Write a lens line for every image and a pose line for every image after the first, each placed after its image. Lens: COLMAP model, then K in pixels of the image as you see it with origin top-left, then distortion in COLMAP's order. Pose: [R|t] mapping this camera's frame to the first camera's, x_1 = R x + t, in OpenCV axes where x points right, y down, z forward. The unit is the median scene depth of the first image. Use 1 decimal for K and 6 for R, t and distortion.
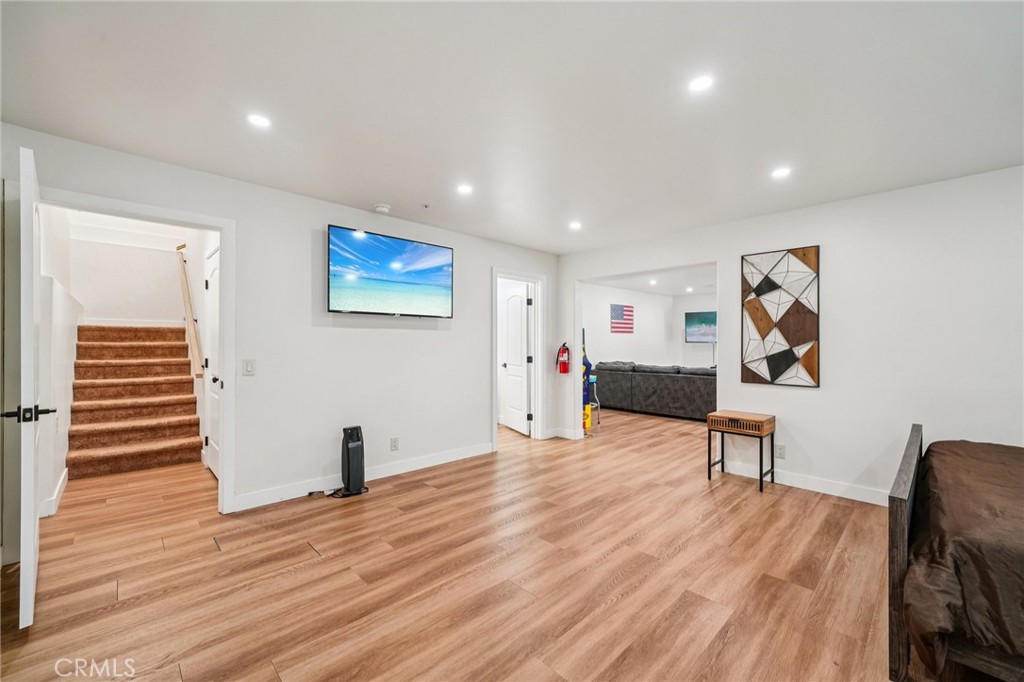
lens RADIAL K [[410.0, 0, 512.0], [0, 410.0, 341.0], [0, 0, 1]] dist [0.000193, 0.000080]
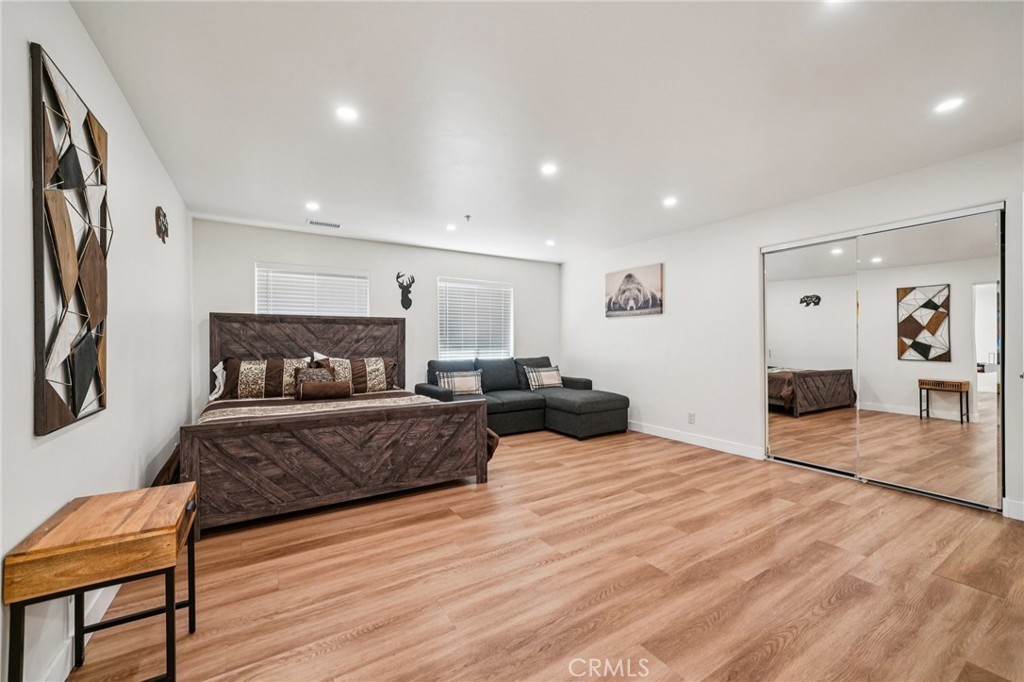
lens RADIAL K [[410.0, 0, 512.0], [0, 410.0, 341.0], [0, 0, 1]] dist [0.000193, 0.000080]
pose [[-0.978566, -0.001643, 0.205929, 0.221118], [-0.002464, 0.999990, -0.003729, 0.046673], [-0.205921, -0.004157, -0.978560, 2.074167]]
